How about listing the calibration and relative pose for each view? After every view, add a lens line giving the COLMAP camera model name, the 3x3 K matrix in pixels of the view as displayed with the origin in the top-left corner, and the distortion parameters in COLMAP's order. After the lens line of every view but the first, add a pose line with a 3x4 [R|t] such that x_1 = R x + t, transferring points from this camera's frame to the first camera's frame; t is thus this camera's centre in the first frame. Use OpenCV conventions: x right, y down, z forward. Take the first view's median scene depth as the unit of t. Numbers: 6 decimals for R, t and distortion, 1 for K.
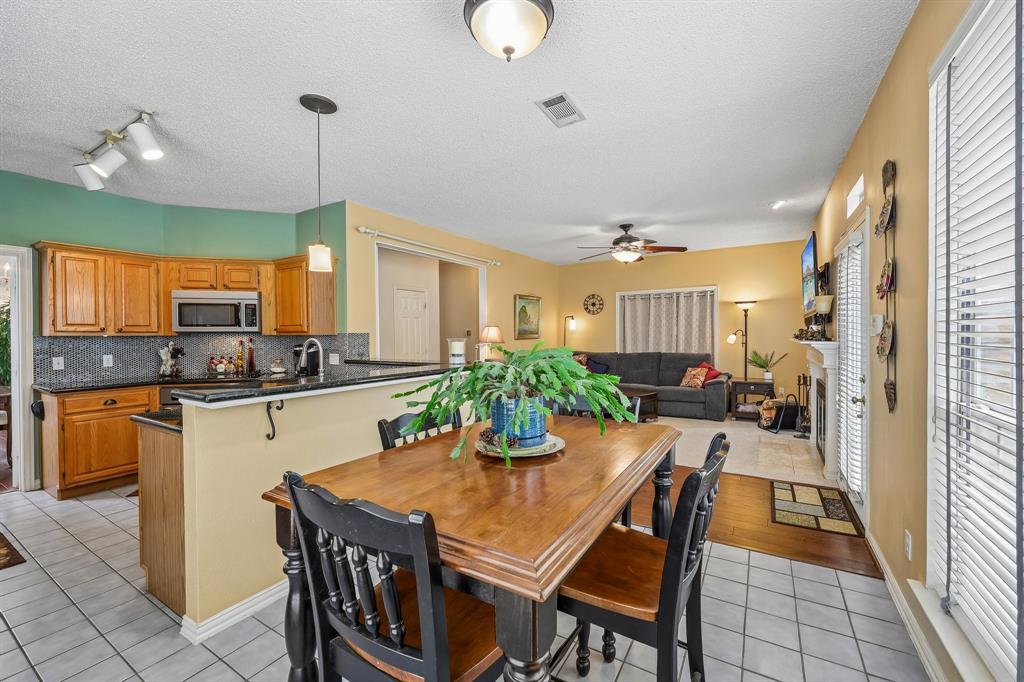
lens RADIAL K [[413.8, 0, 513.1], [0, 413.8, 337.3], [0, 0, 1]] dist [0.000444, 0.000282]
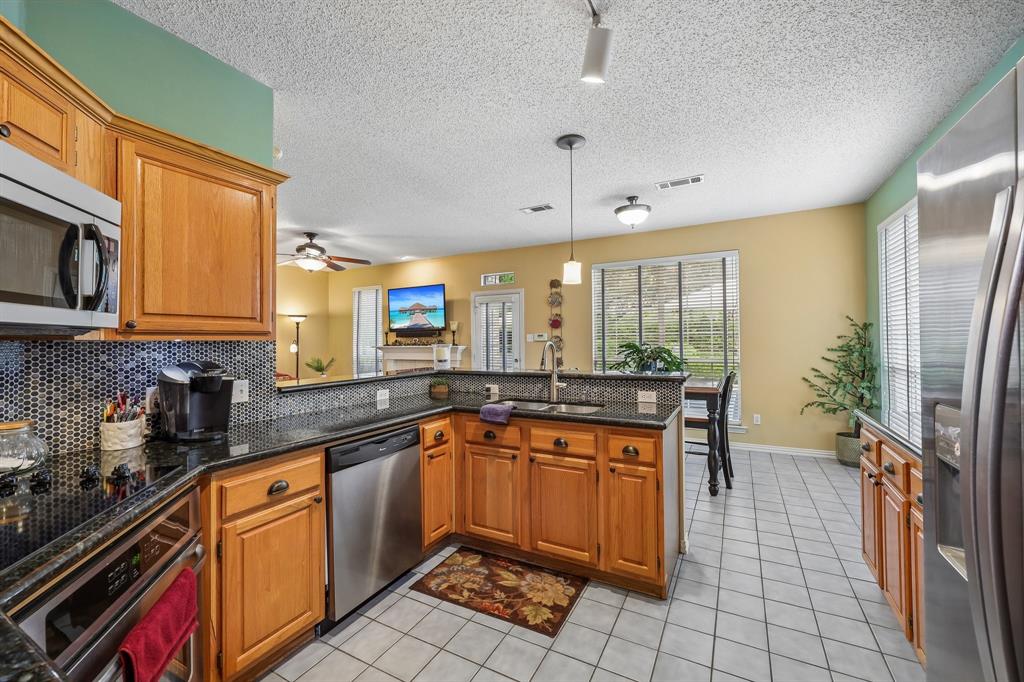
lens RADIAL K [[415.2, 0, 517.7], [0, 415.2, 335.3], [0, 0, 1]] dist [0.001246, 0.000090]
pose [[-0.058717, 0.020175, 0.998071, -0.882124], [0.019040, 0.999637, -0.019087, 0.002658], [-0.998093, 0.017882, -0.059080, 0.665322]]
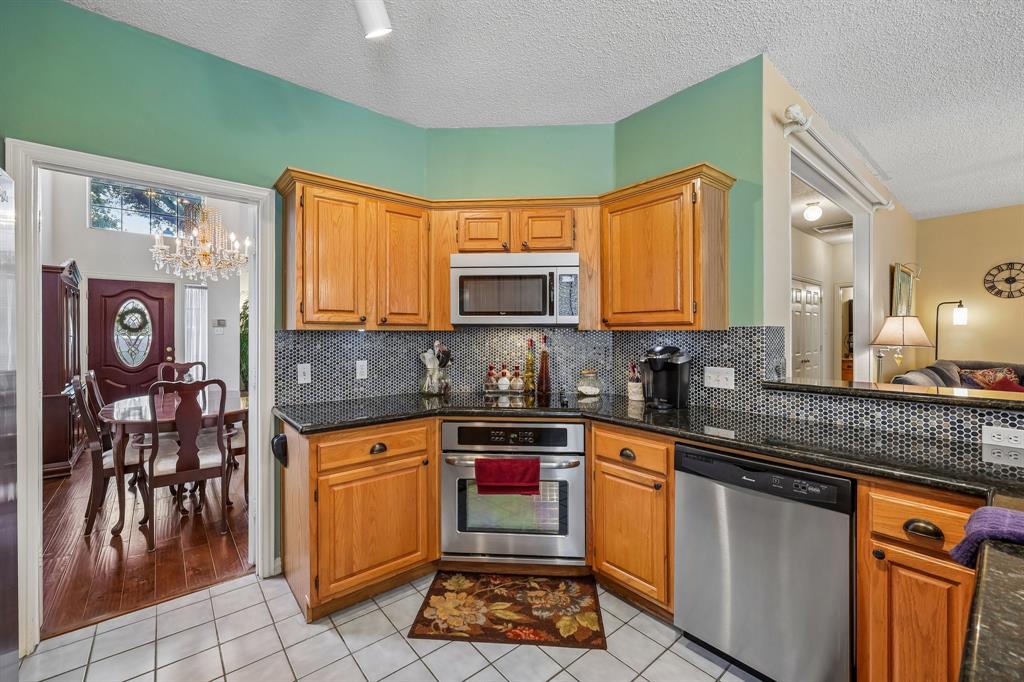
lens RADIAL K [[417.4, 0, 511.4], [0, 417.4, 333.0], [0, 0, 1]] dist [-0.001458, -0.000160]
pose [[0.946669, 0.003765, -0.322186, -0.485055], [-0.006061, 0.999963, -0.006124, 0.002086], [0.322151, 0.007750, 0.946657, 0.407125]]
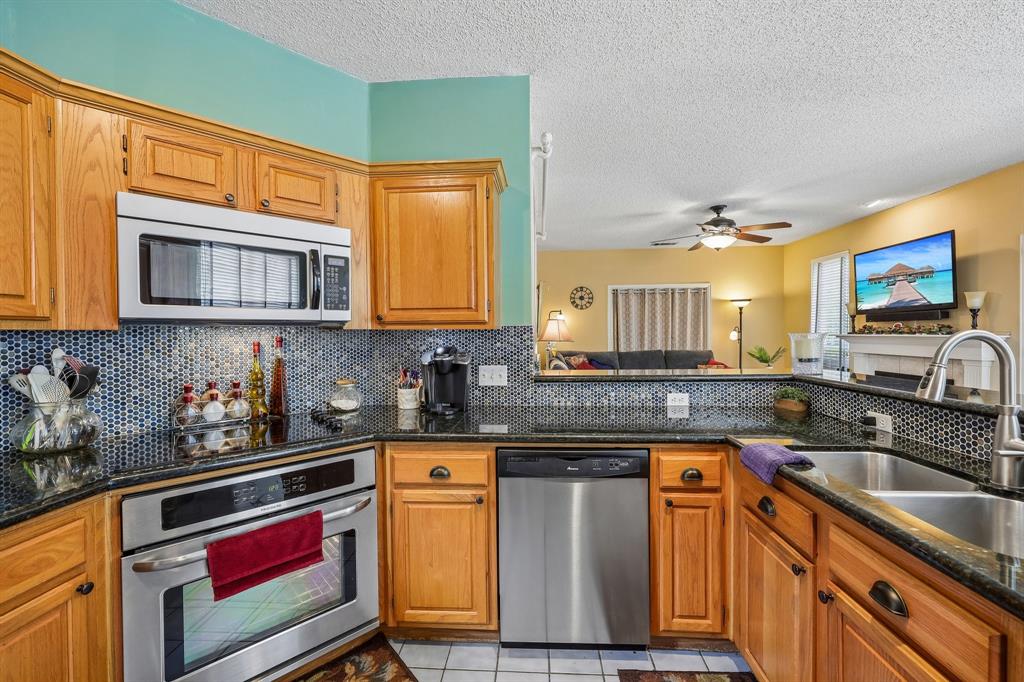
lens RADIAL K [[413.8, 0, 513.1], [0, 413.8, 337.3], [0, 0, 1]] dist [0.000444, 0.000282]
pose [[0.883872, -0.007961, 0.467662, -0.622768], [0.007806, 0.999967, 0.002269, 0.002988], [-0.467664, 0.001645, 0.883905, 0.498534]]
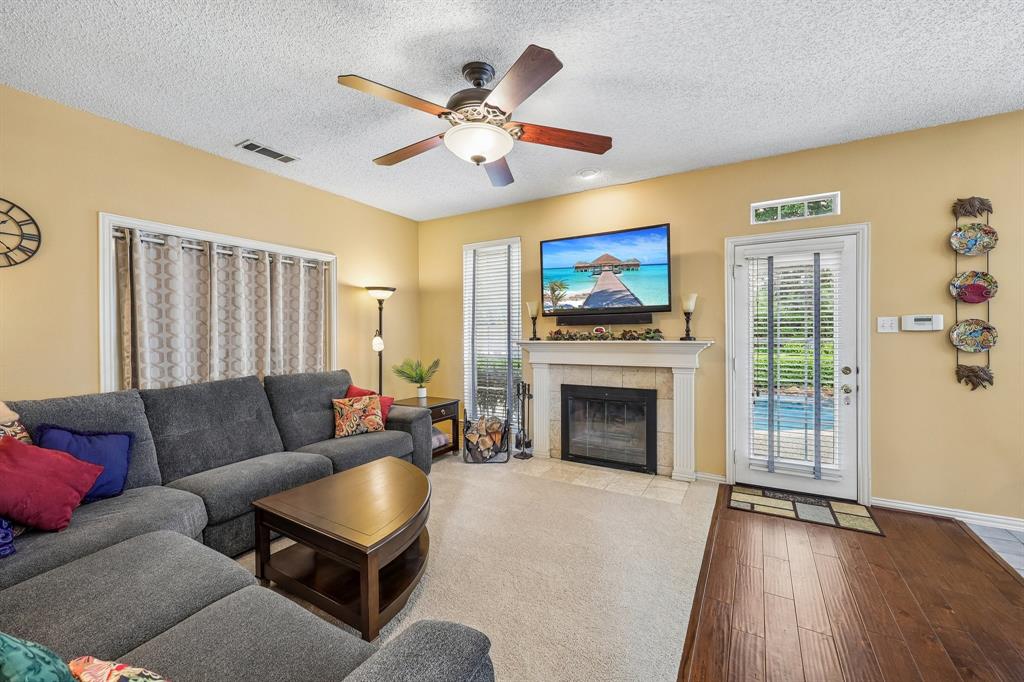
lens RADIAL K [[413.8, 0, 513.1], [0, 413.8, 337.3], [0, 0, 1]] dist [0.000444, 0.000282]
pose [[-0.025055, 0.002660, 0.999683, -0.166178], [0.015808, 0.999872, -0.002264, -0.002098], [-0.999561, 0.015746, -0.025094, 1.152757]]
